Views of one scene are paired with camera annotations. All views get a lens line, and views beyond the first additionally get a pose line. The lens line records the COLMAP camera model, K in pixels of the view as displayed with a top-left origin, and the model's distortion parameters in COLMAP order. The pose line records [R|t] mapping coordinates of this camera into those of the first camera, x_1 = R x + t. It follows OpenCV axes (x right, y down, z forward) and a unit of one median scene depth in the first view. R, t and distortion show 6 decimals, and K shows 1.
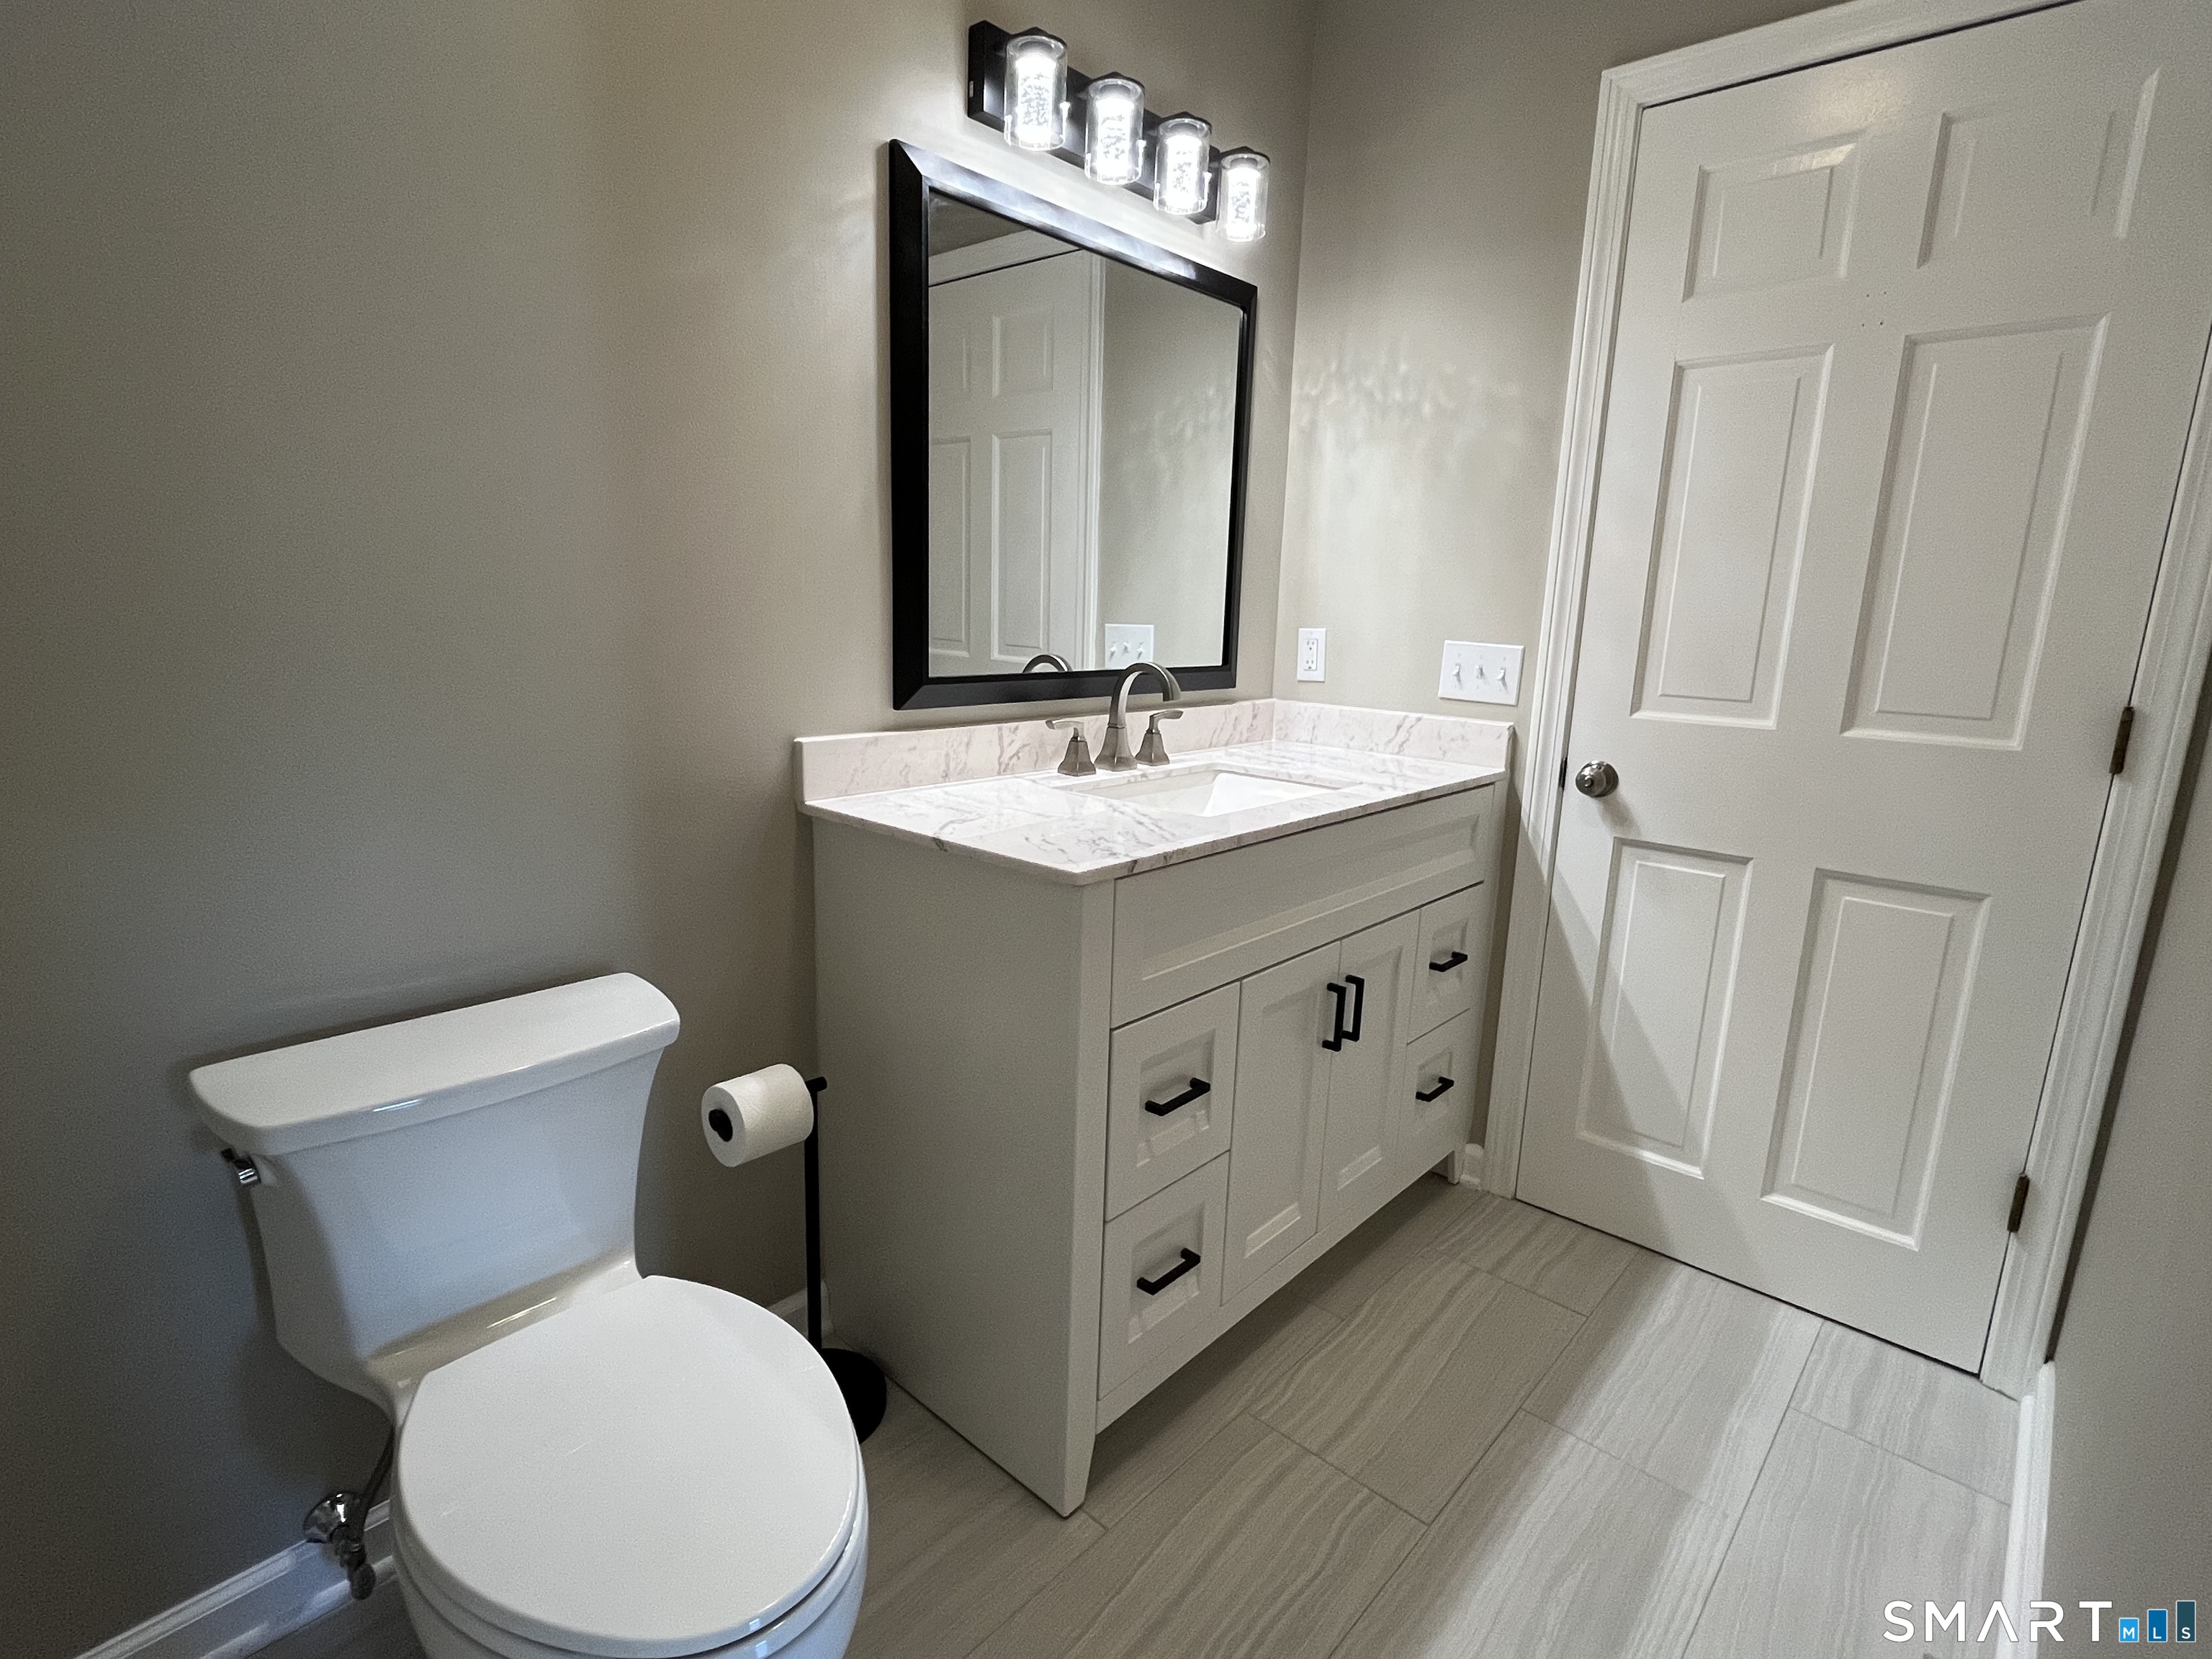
lens RADIAL K [[1094.6, 0, 1101.0], [0, 1094.6, 827.5], [0, 0, 1]] dist [0.000056, -0.000624]
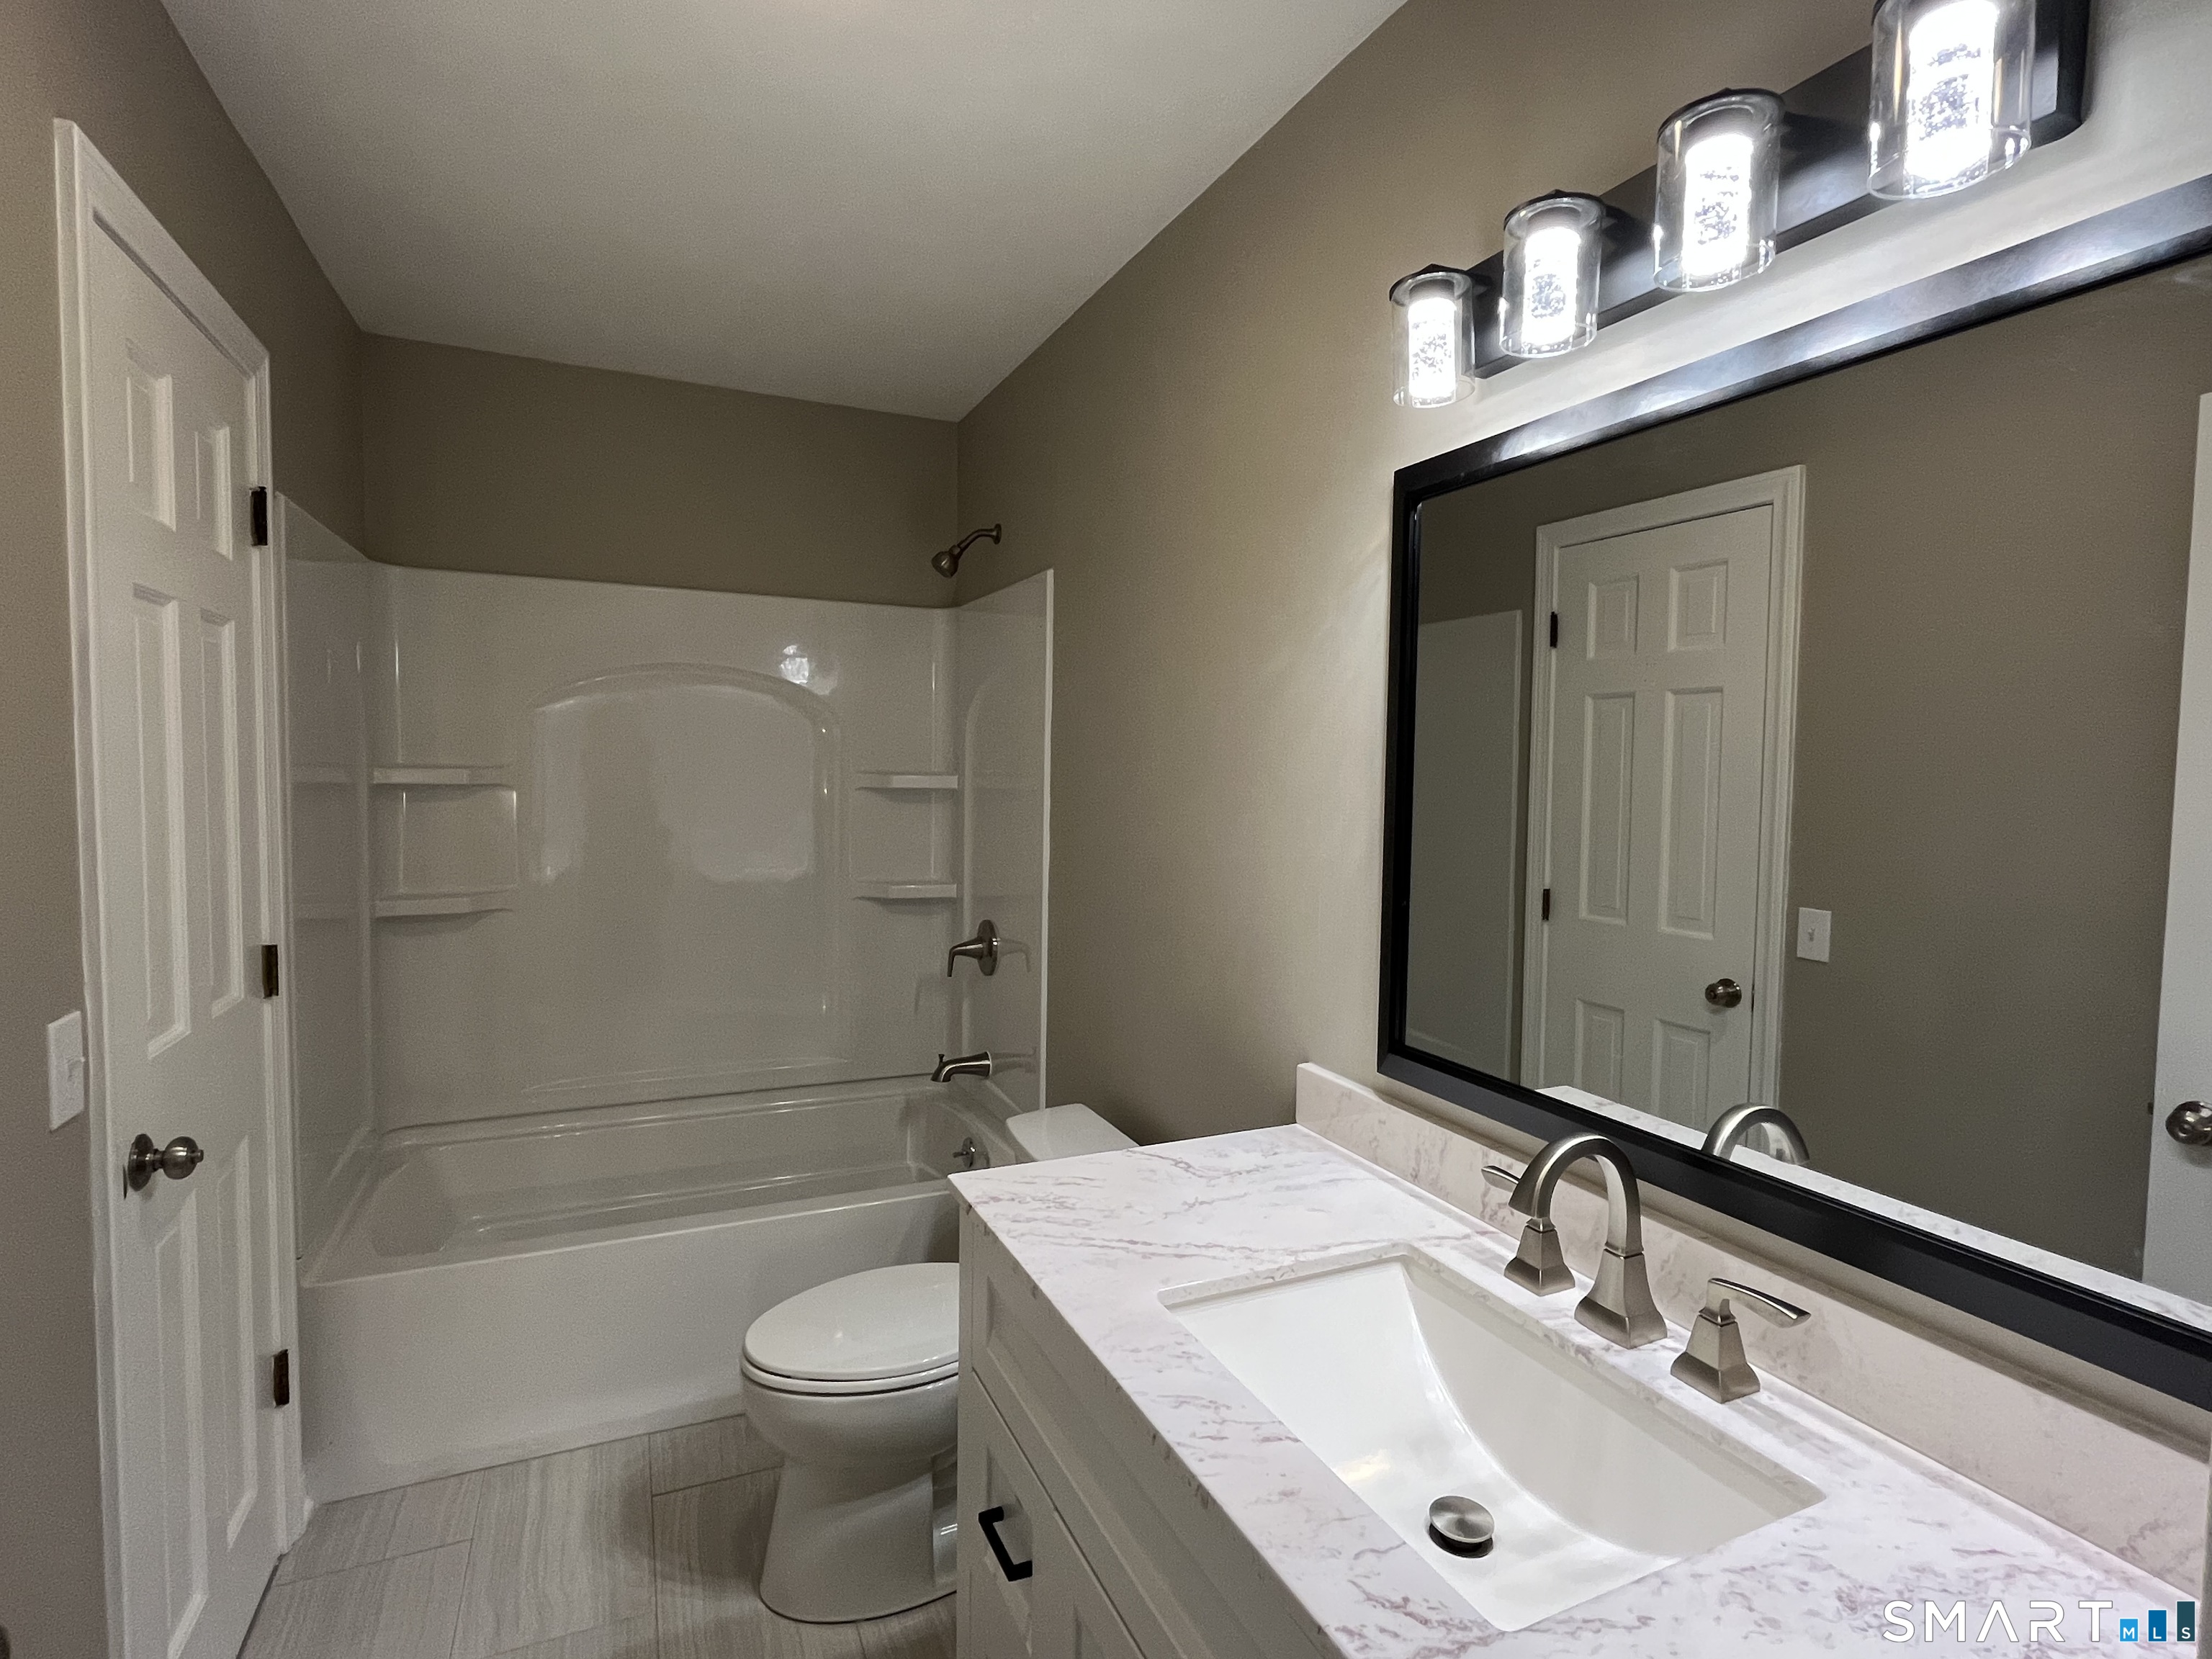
lens RADIAL K [[1094.6, 0, 1106.7], [0, 1094.6, 822.3], [0, 0, 1]] dist [0.000056, -0.000624]
pose [[-0.390527, 0.024777, -0.920258, 0.667419], [-0.210230, 0.970823, 0.115353, -0.340590], [0.896266, 0.238514, -0.373924, 1.038060]]
